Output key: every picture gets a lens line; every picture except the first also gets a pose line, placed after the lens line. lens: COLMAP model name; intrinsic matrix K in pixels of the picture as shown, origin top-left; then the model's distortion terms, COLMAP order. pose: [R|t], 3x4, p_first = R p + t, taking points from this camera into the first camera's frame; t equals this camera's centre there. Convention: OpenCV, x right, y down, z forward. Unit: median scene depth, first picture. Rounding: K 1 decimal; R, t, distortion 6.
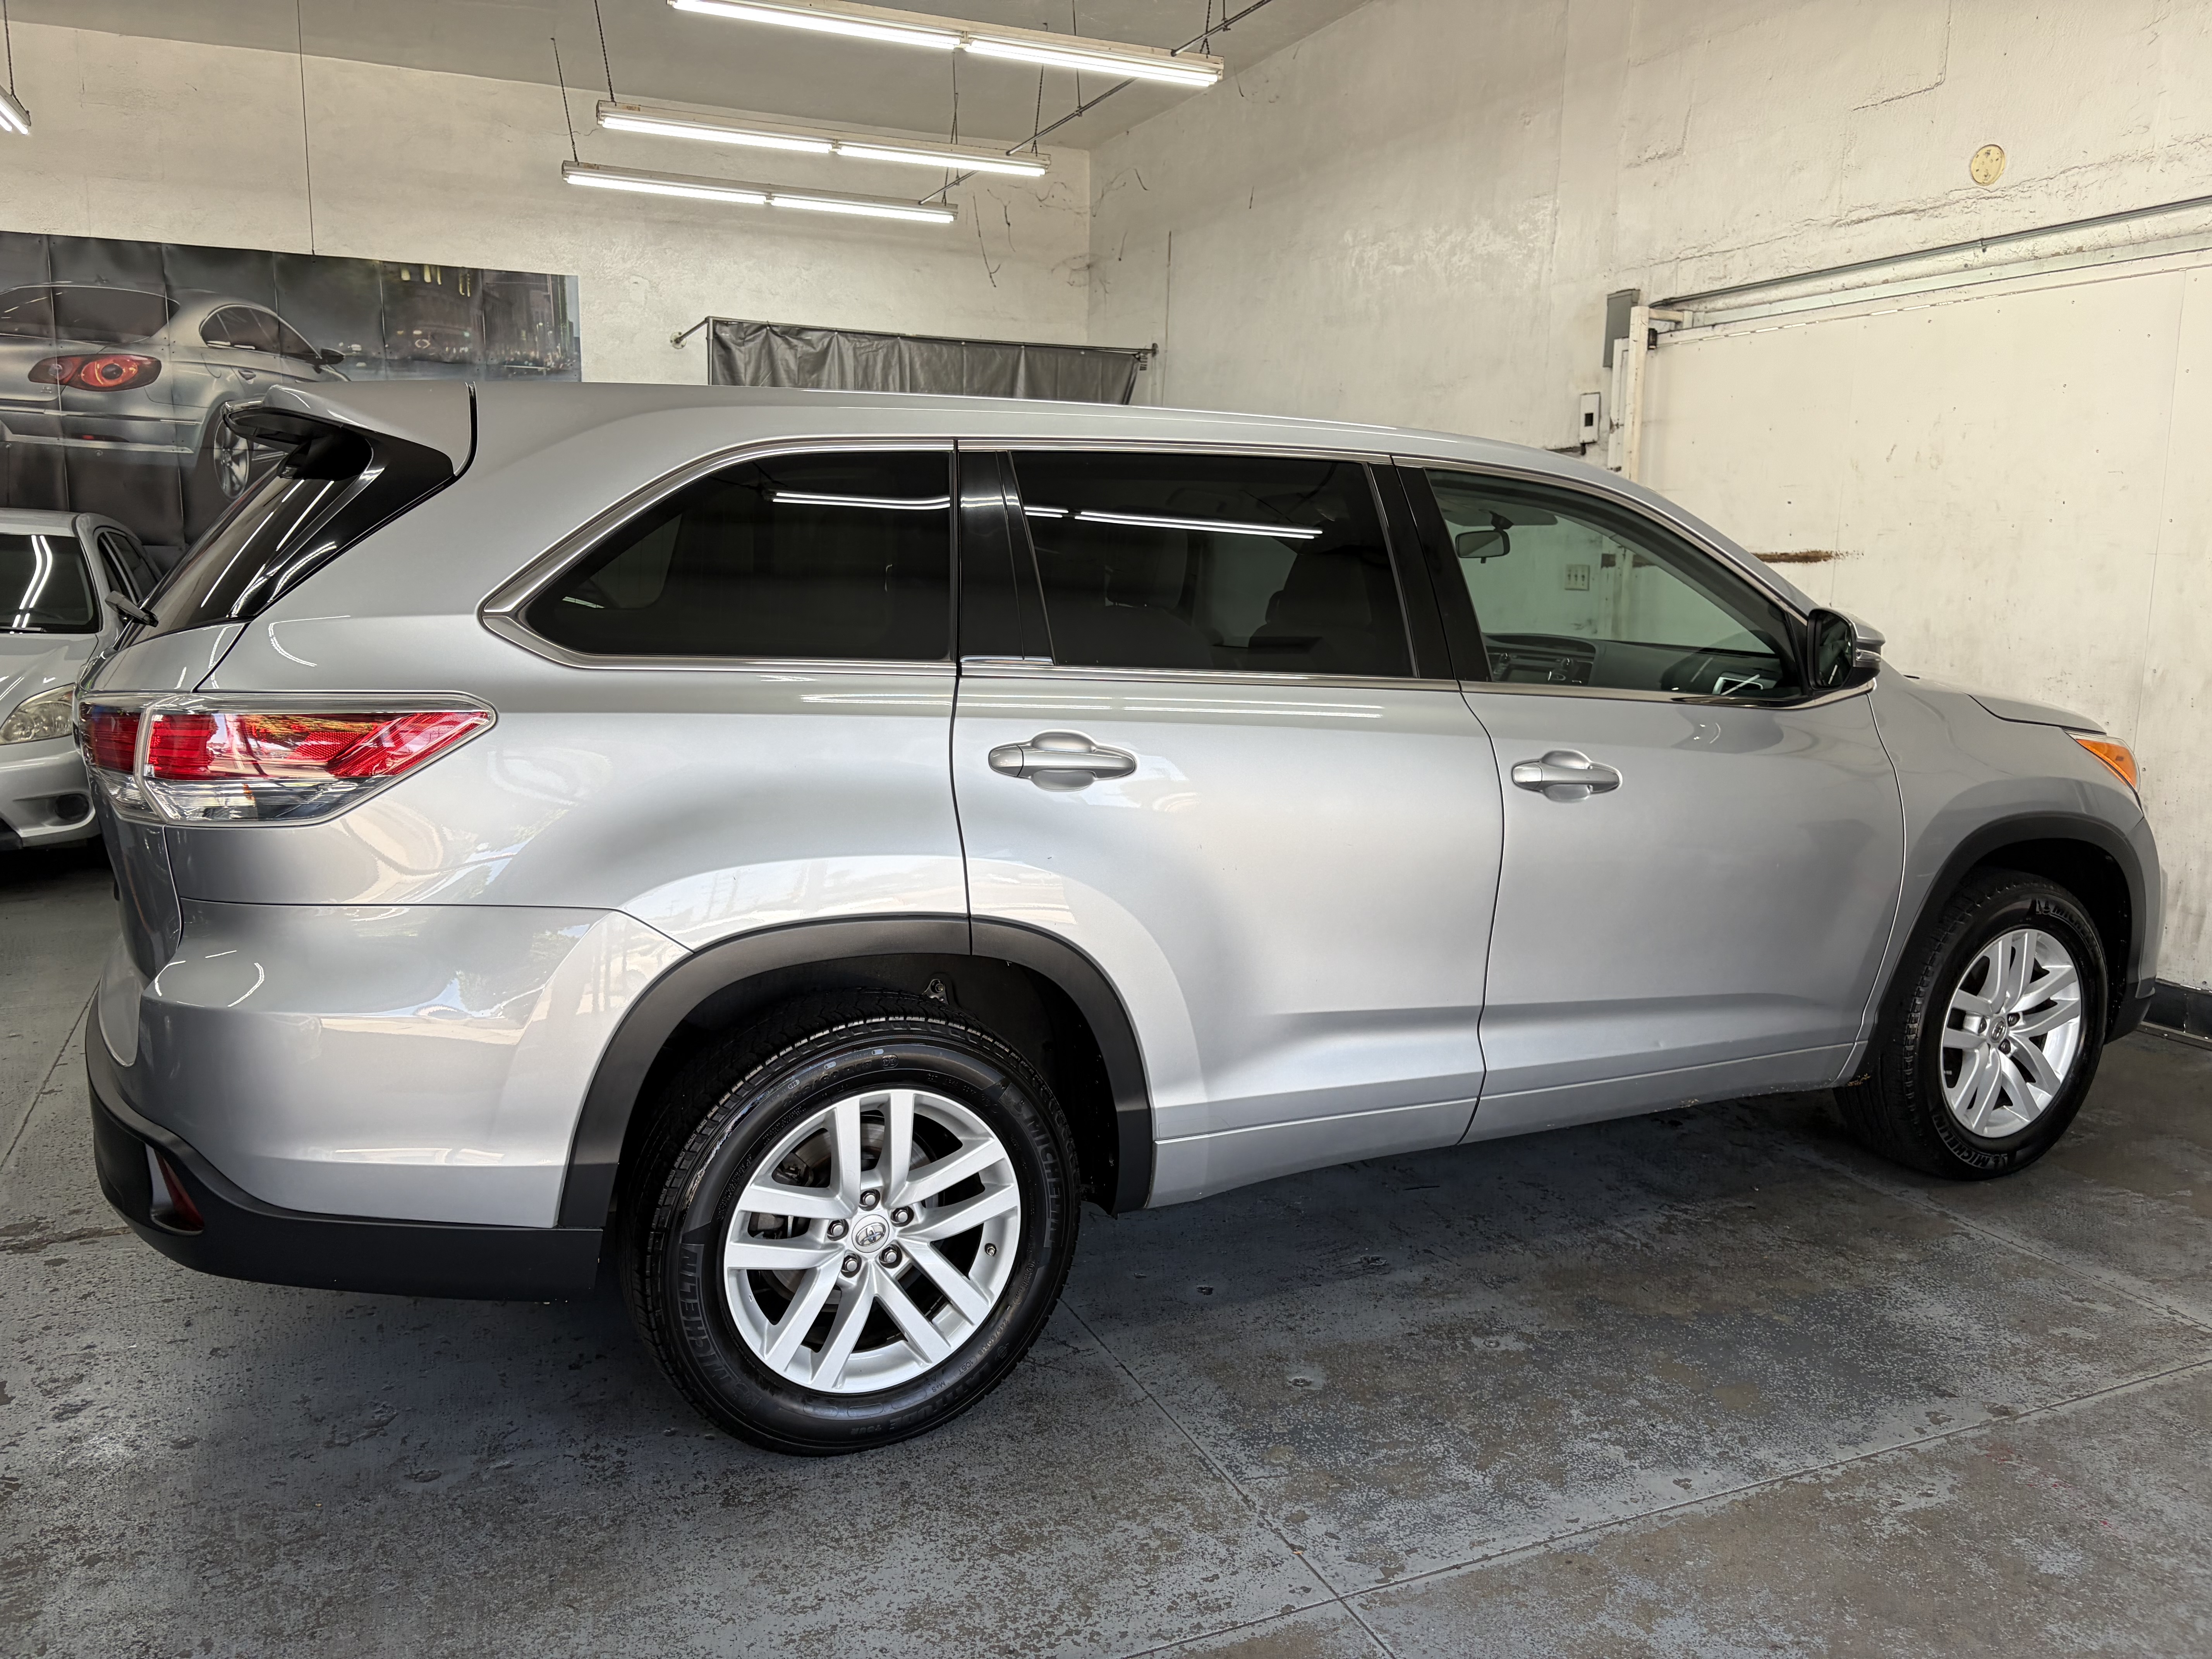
lens RADIAL K [[1692.2, 0, 1096.2], [0, 1692.2, 827.1], [0, 0, 1]] dist [0.036904, -0.036010]
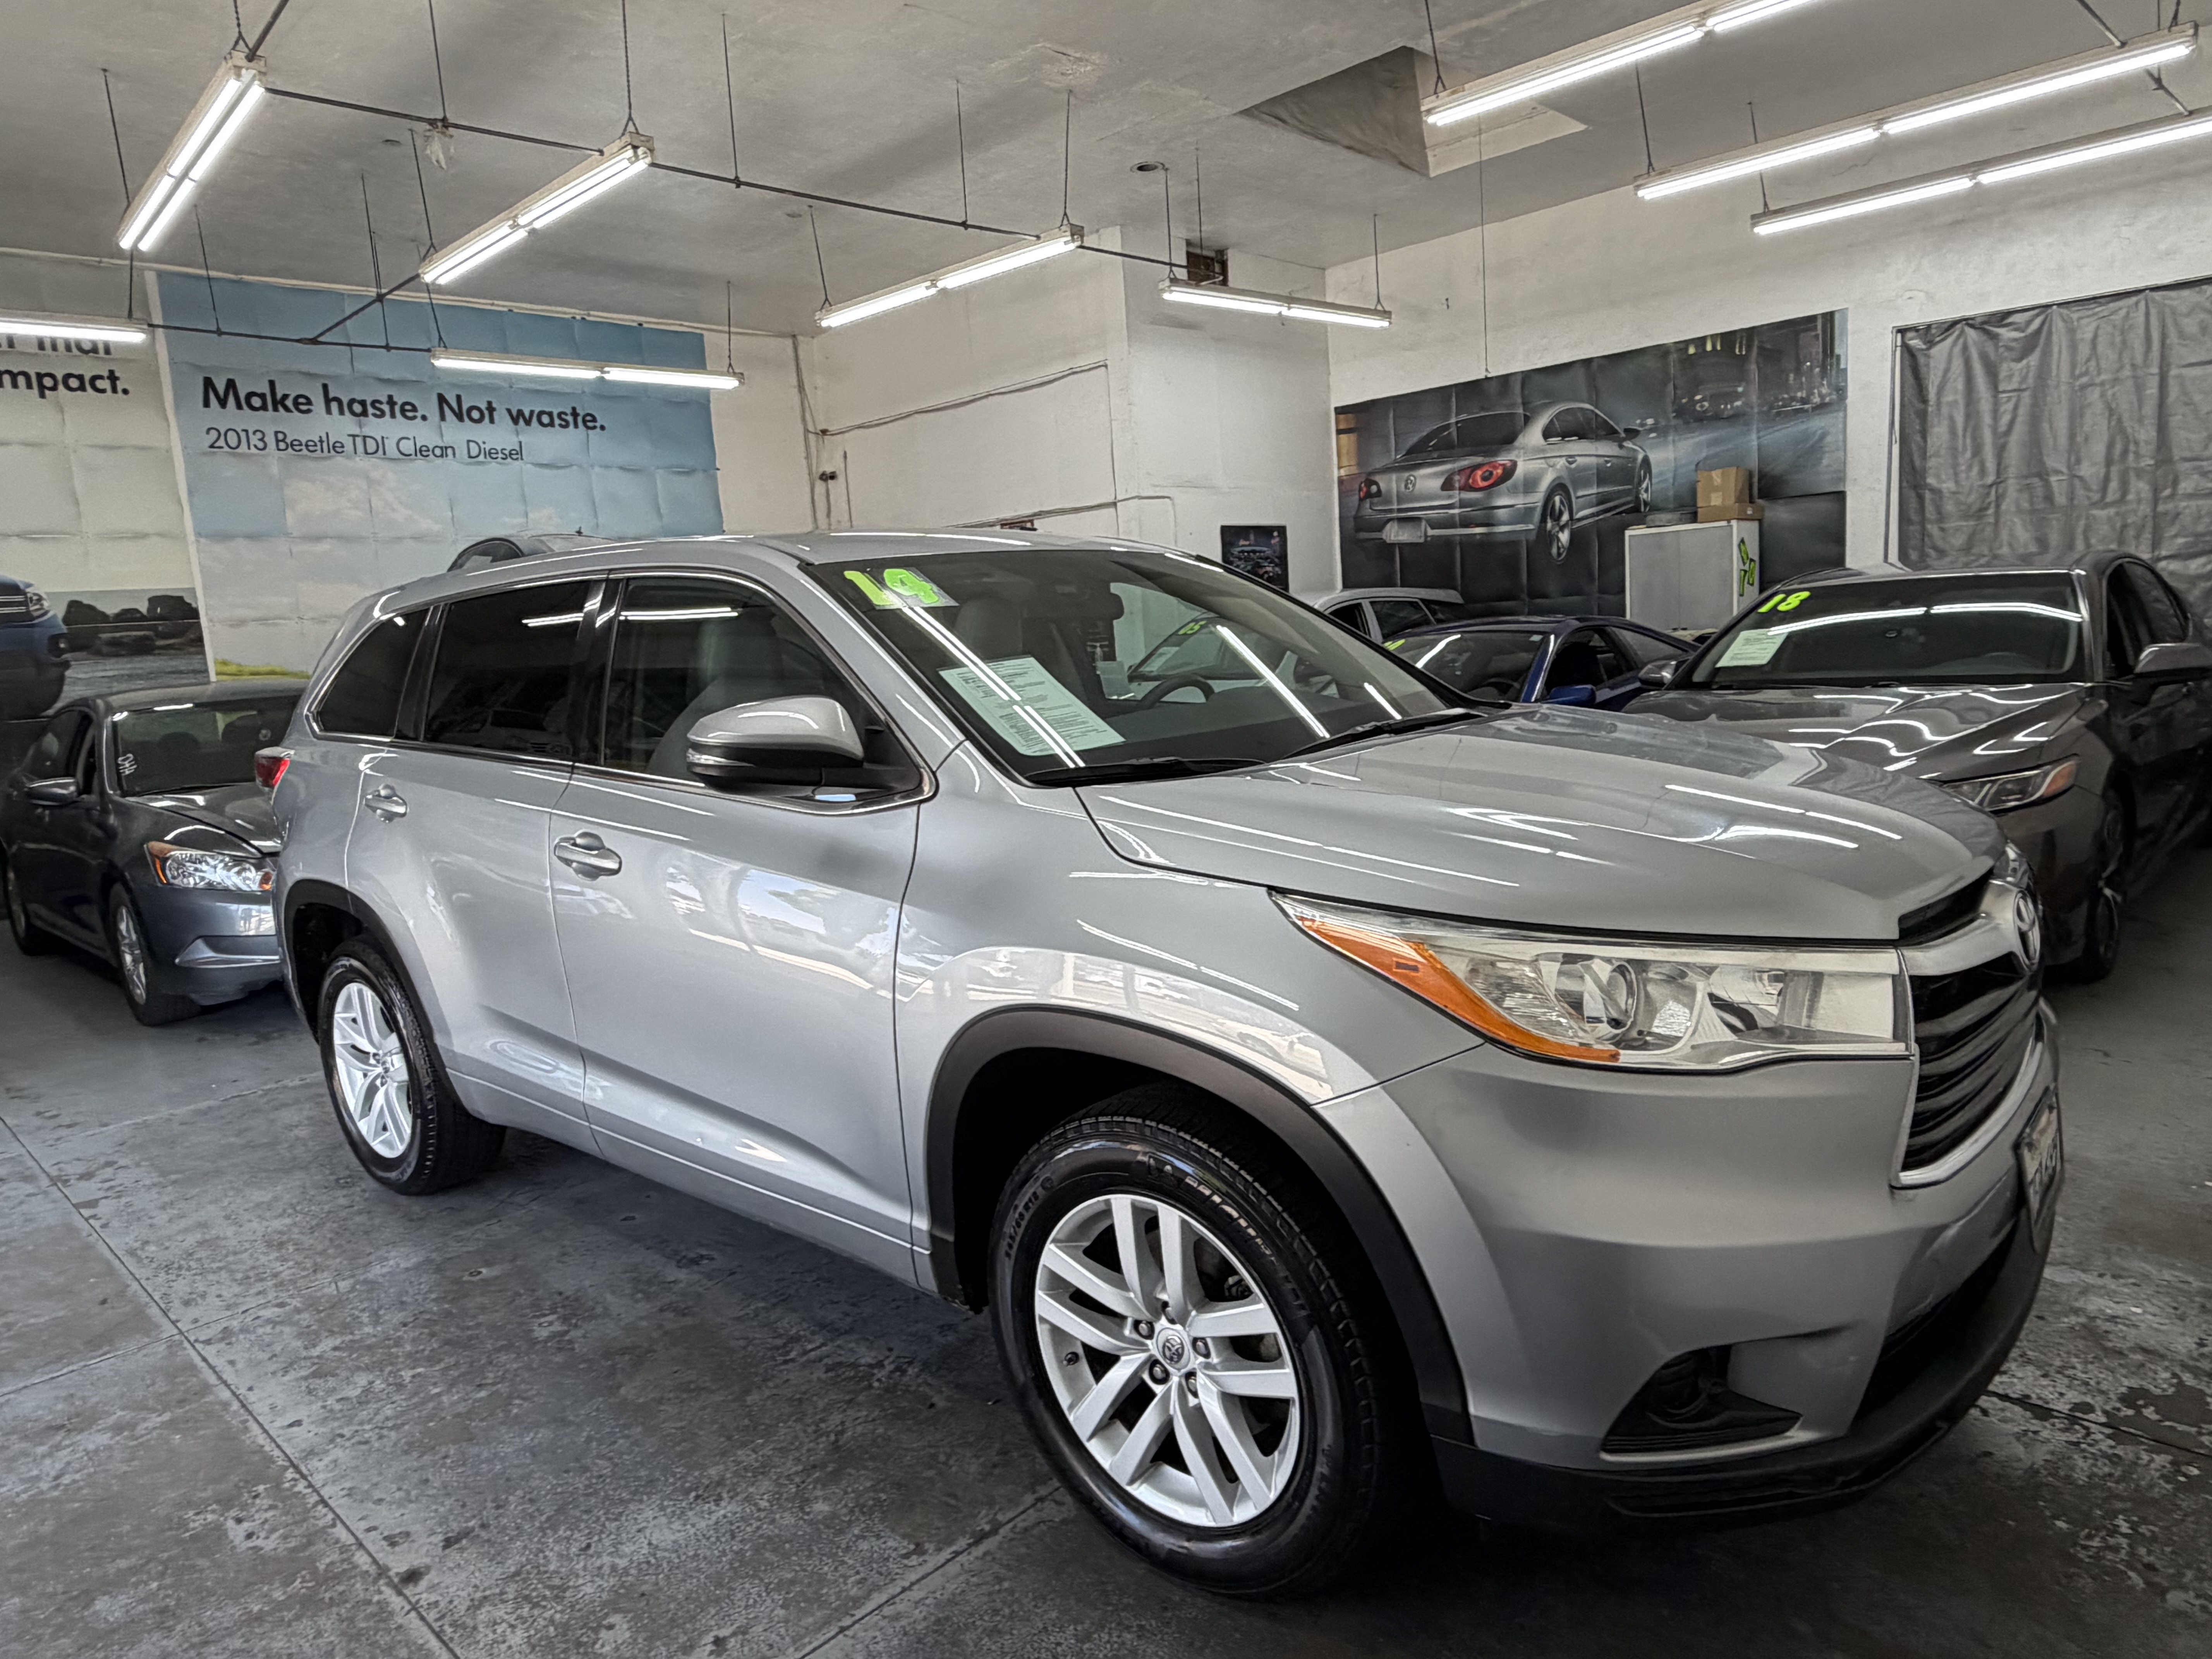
lens RADIAL K [[1433.8, 0, 1090.5], [0, 1433.8, 828.6], [0, 0, 1]] dist [-0.000209, 0.002438]
pose [[0.354551, 0.092378, -0.930462, 1.134628], [-0.075011, 0.994711, 0.070174, -0.123511], [0.932023, 0.044915, 0.359605, 0.878120]]
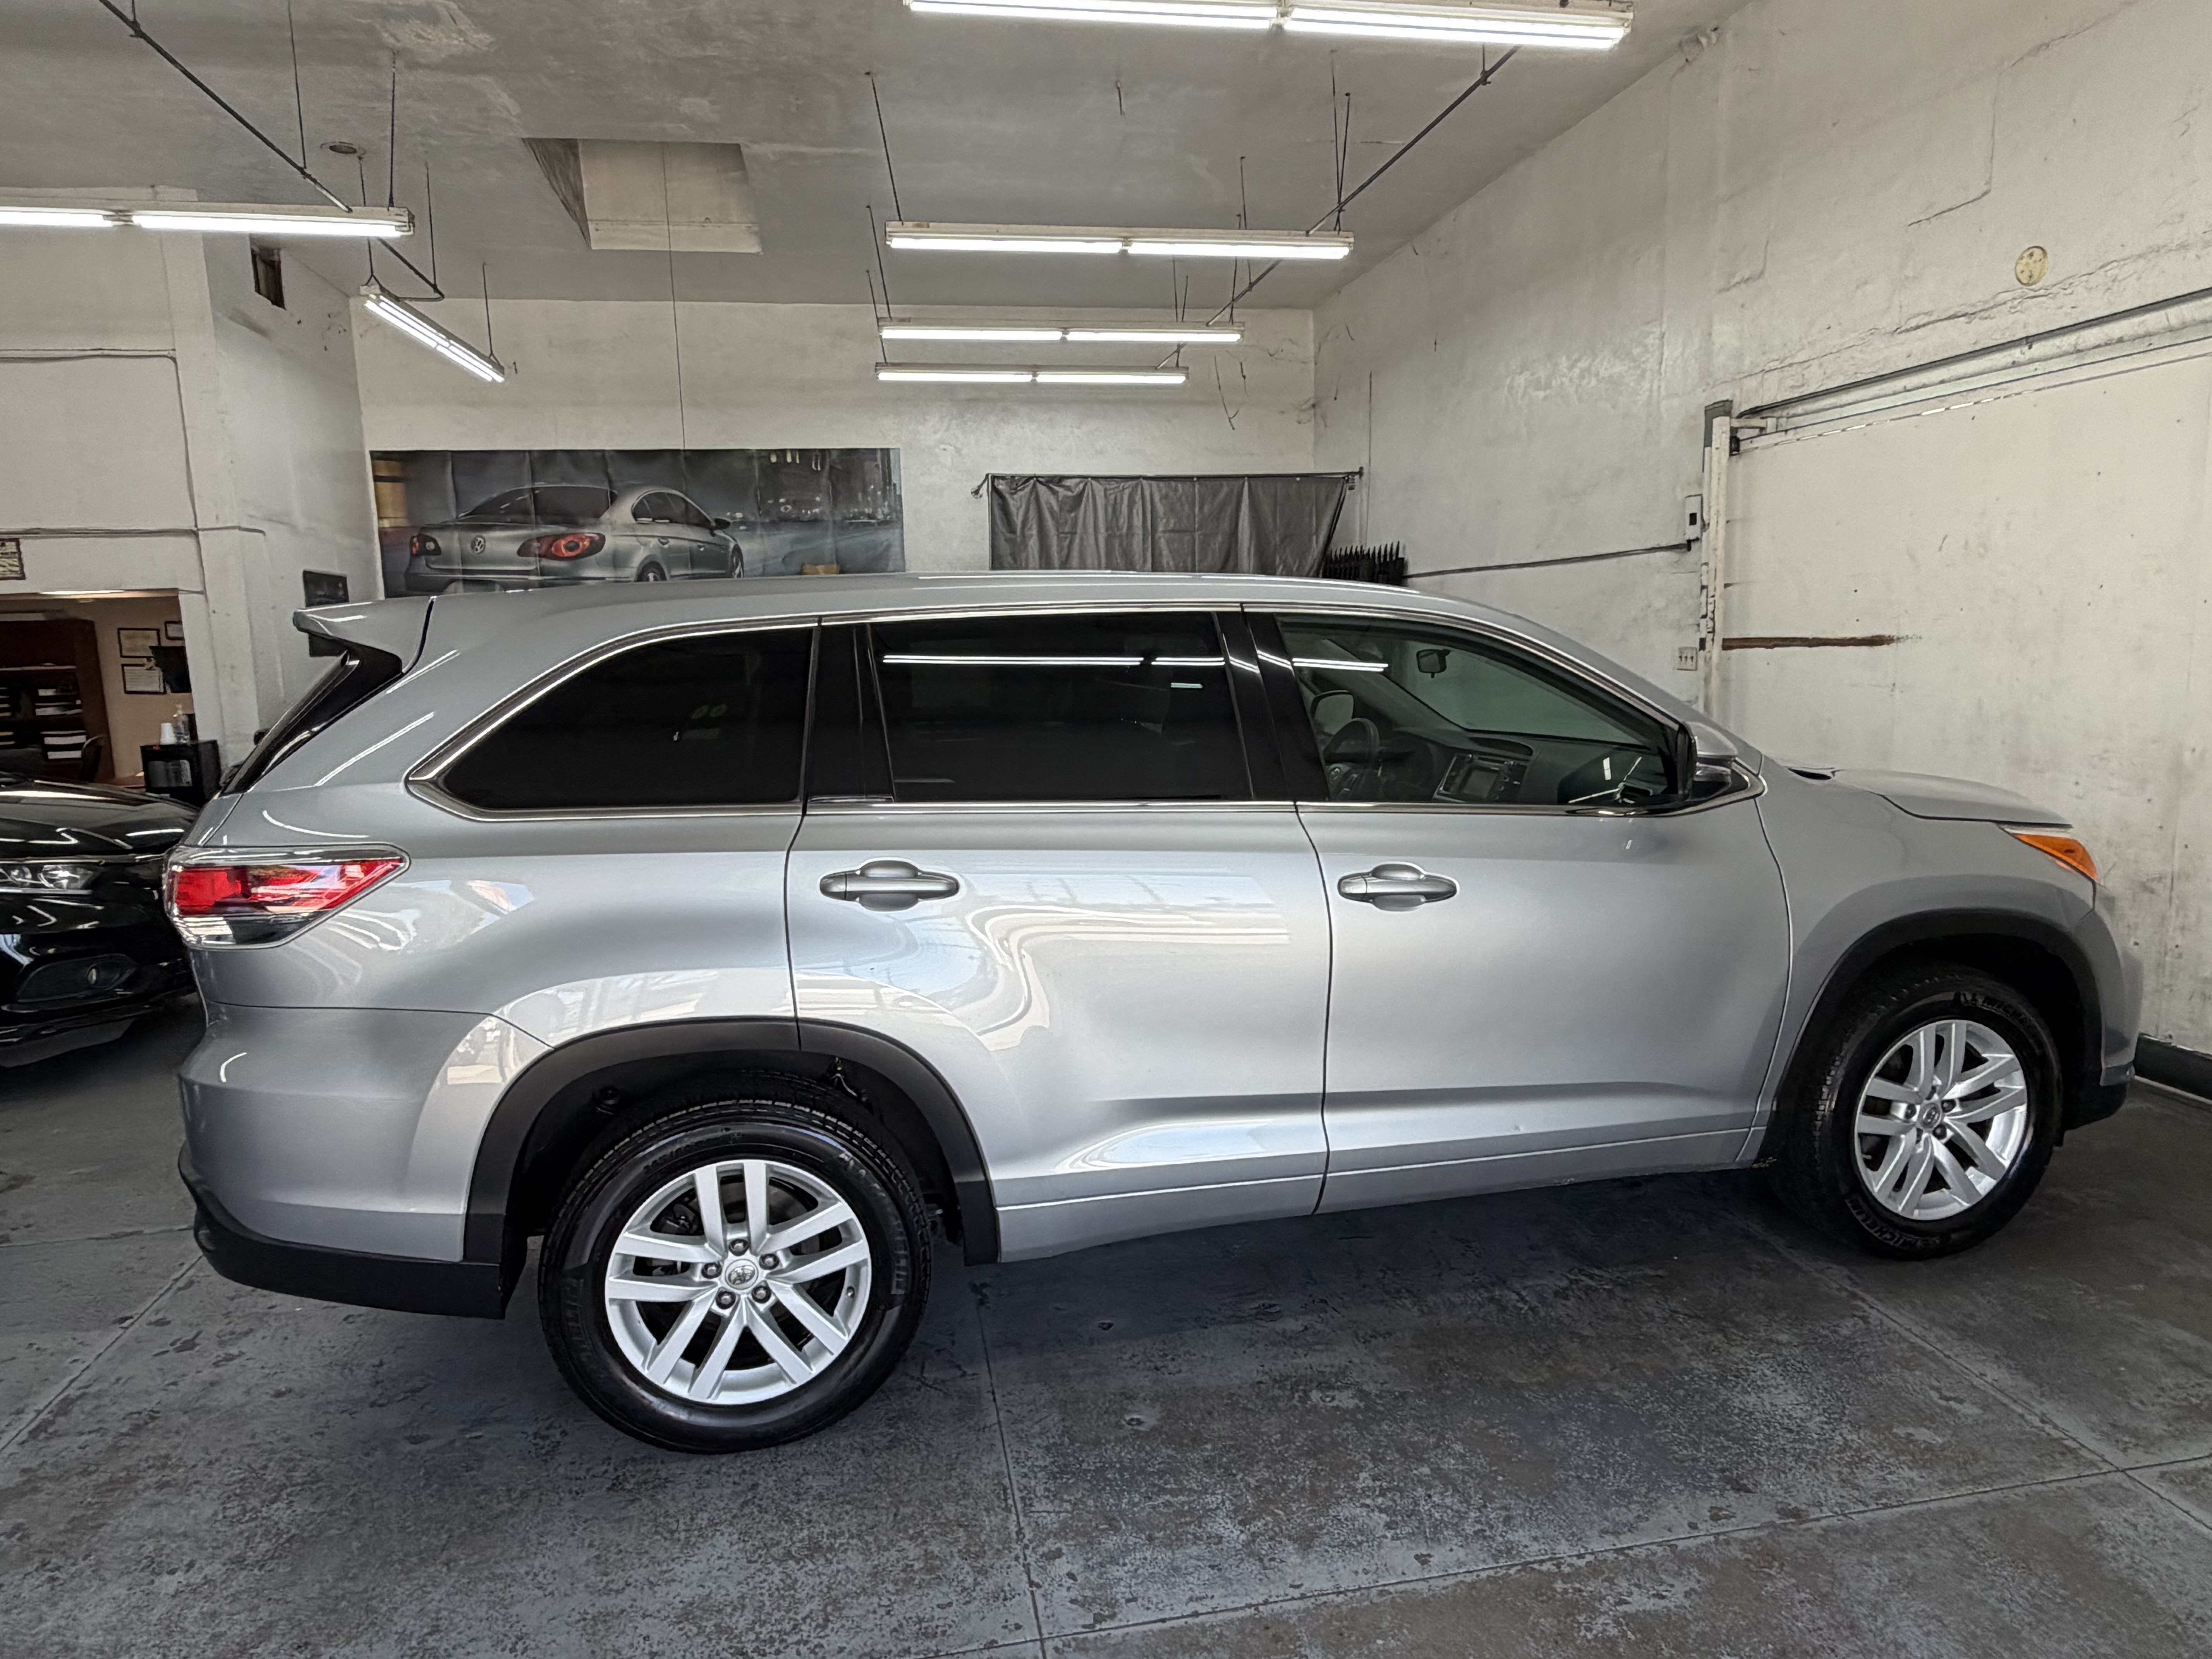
lens RADIAL K [[1380.1, 0, 1097.8], [0, 1380.1, 836.6], [0, 0, 1]] dist [-0.005331, 0.008009]
pose [[0.971322, -0.006491, -0.237680, 0.272447], [0.003387, 0.999904, -0.013464, -0.046489], [0.237744, 0.012273, 0.971250, 0.075486]]
